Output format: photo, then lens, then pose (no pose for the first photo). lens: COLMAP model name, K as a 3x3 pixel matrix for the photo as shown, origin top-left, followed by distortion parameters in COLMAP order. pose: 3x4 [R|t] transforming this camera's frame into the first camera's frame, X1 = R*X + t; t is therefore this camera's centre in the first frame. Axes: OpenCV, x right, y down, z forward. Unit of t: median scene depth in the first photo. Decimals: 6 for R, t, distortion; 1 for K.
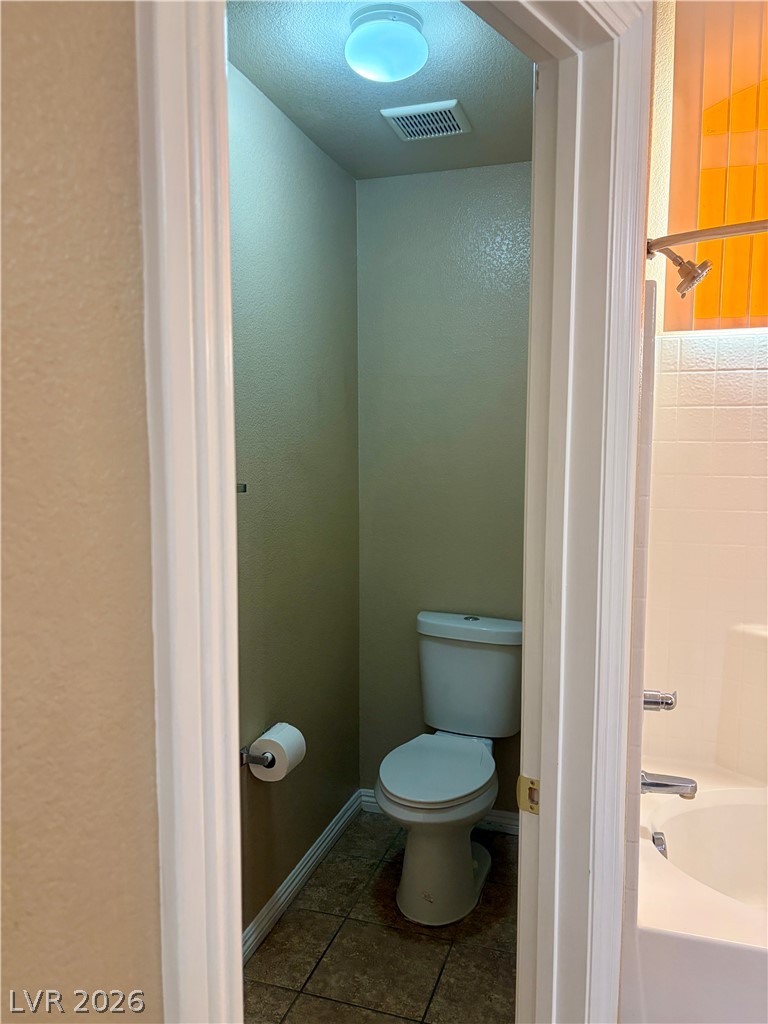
lens RADIAL K [[772.4, 0, 383.3], [0, 772.4, 509.3], [0, 0, 1]] dist [0.042498, -0.046409]
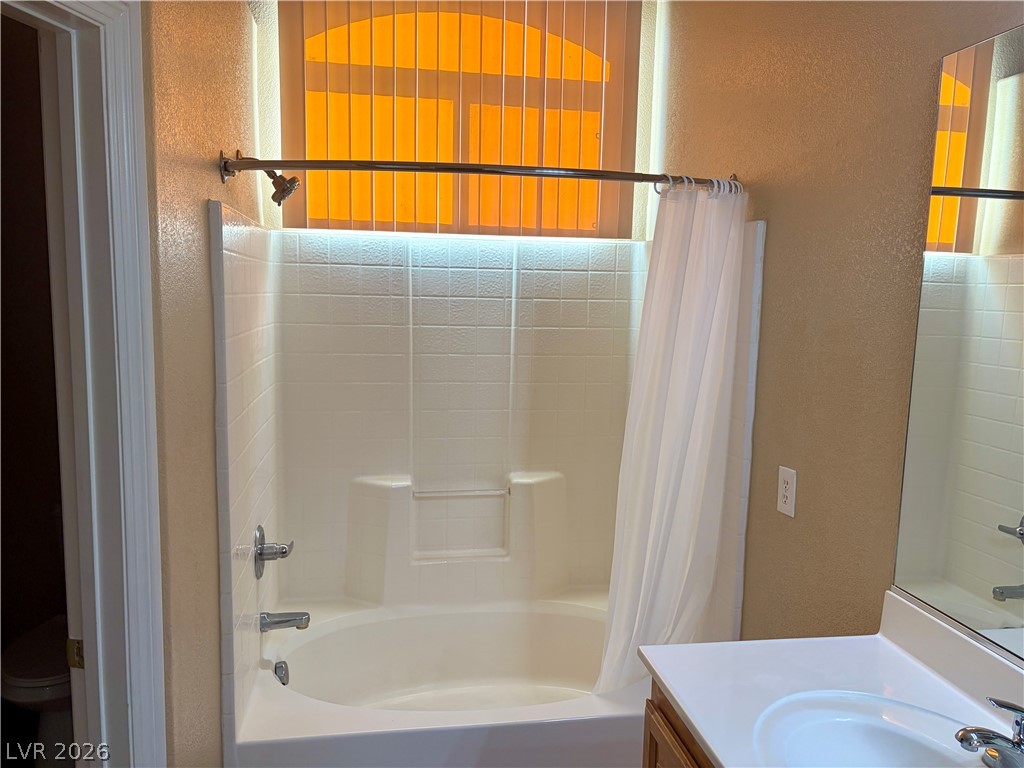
lens RADIAL K [[772.4, 0, 513.8], [0, 772.4, 391.0], [0, 0, 1]] dist [0.042498, -0.046409]
pose [[0.879940, -0.039500, 0.473439, 0.114217], [0.022013, 0.998857, 0.042425, -0.031356], [-0.474574, -0.026910, 0.879804, -0.168526]]
